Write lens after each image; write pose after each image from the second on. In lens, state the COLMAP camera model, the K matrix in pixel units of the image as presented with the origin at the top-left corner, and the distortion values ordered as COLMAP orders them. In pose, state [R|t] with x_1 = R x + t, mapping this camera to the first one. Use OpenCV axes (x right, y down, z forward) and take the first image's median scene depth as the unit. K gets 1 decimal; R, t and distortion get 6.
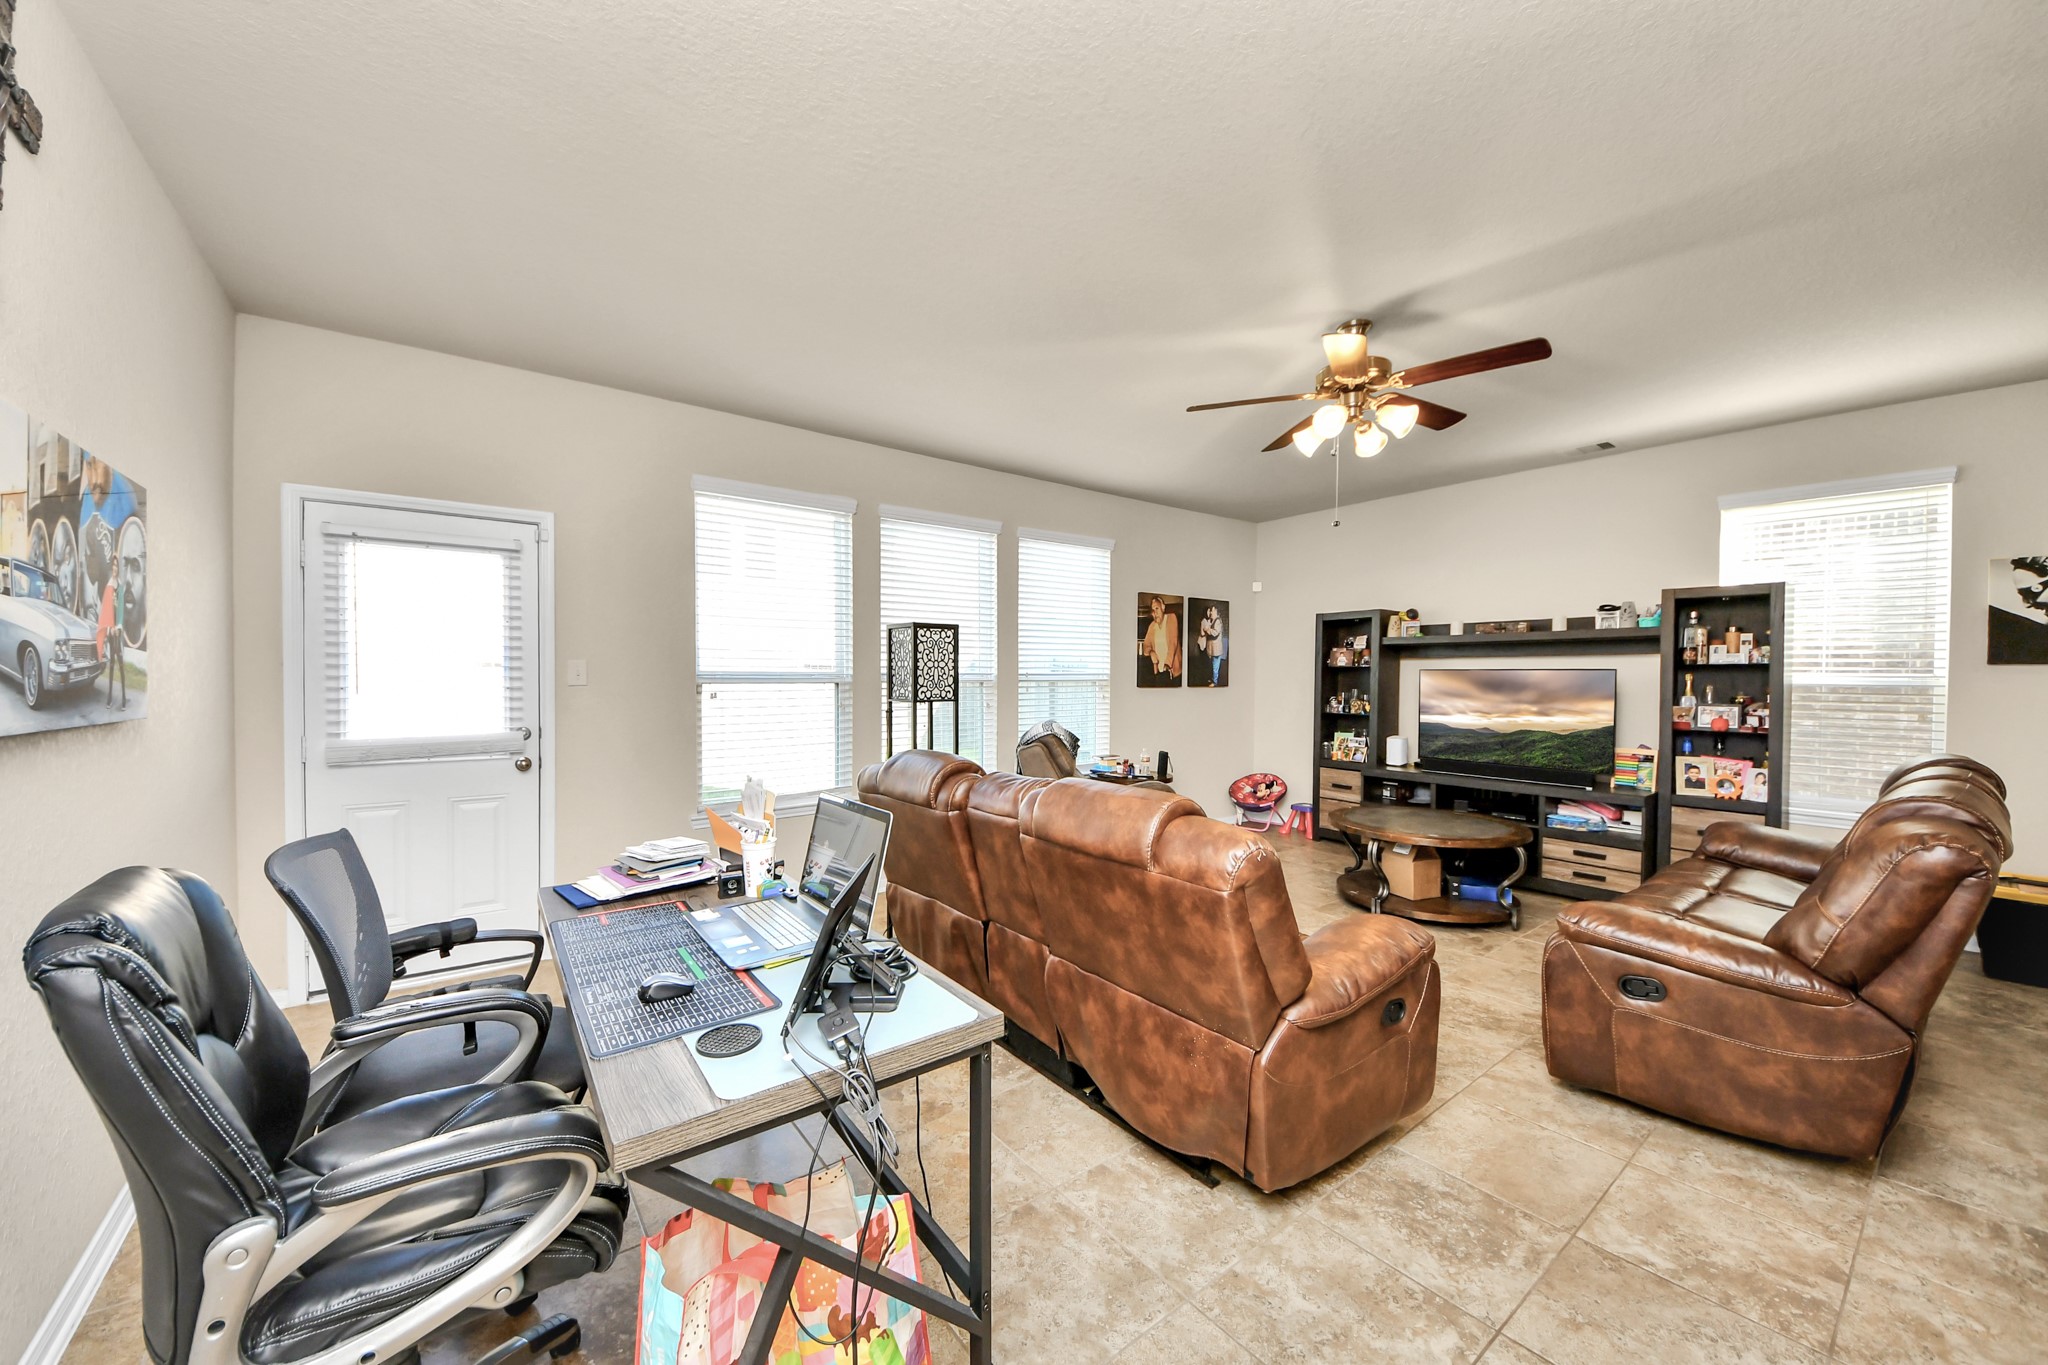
lens RADIAL K [[756.2, 0, 974.0], [0, 756.2, 694.4], [0, 0, 1]] dist [-0.022169, -0.001680]
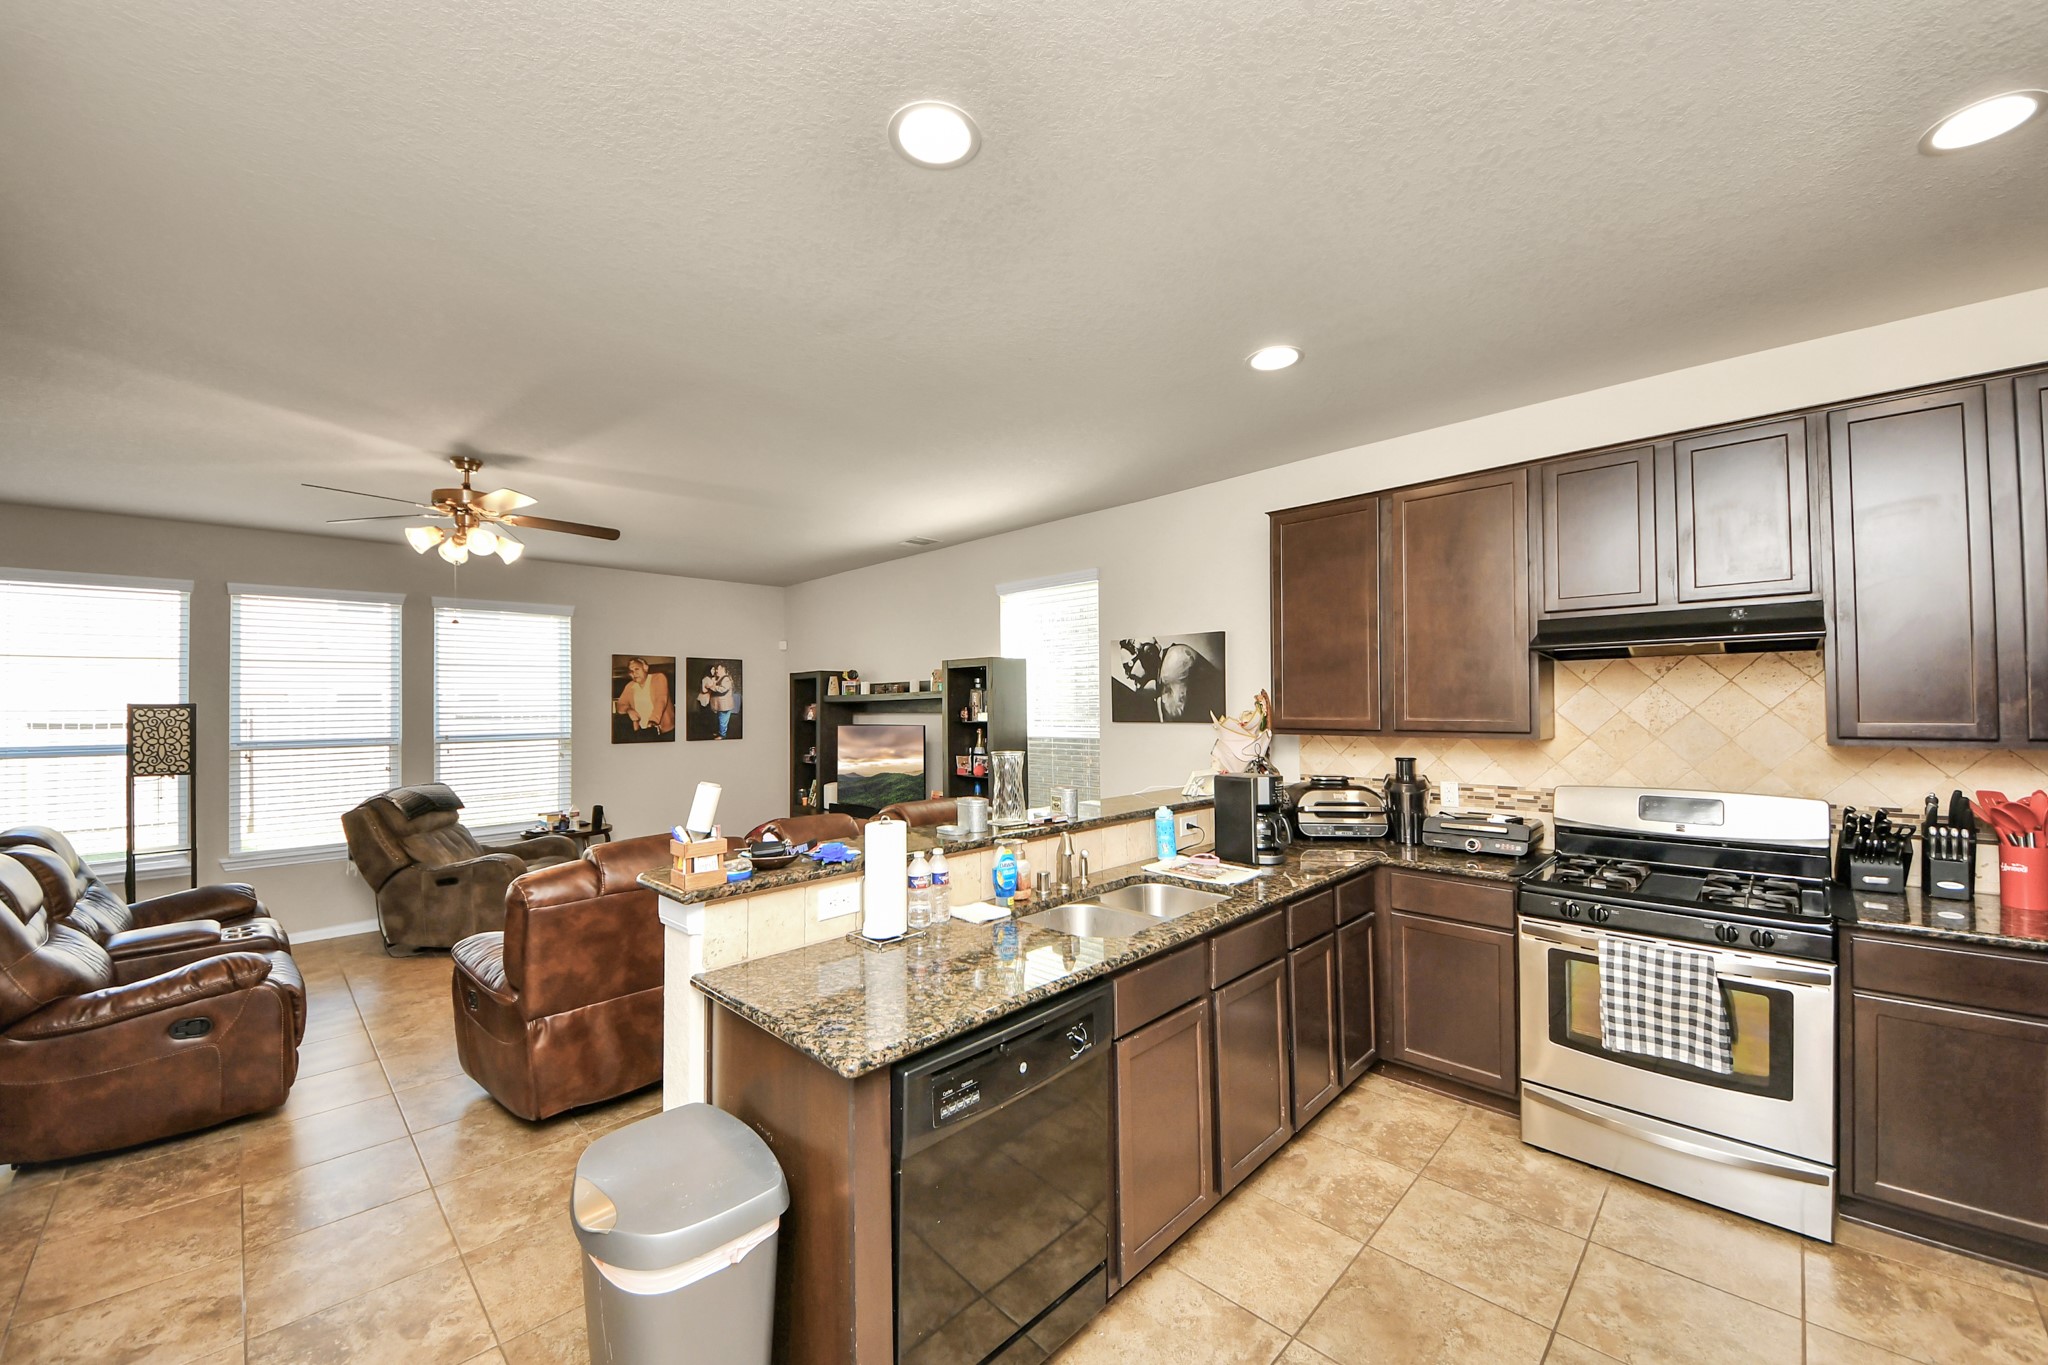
lens RADIAL K [[756.2, 0, 1030.8], [0, 756.2, 695.9], [0, 0, 1]] dist [-0.022169, -0.001680]
pose [[0.979954, -0.012549, 0.198827, 0.863841], [0.020746, 0.999016, -0.039197, -0.034027], [-0.198139, 0.042537, 0.979251, -0.236639]]
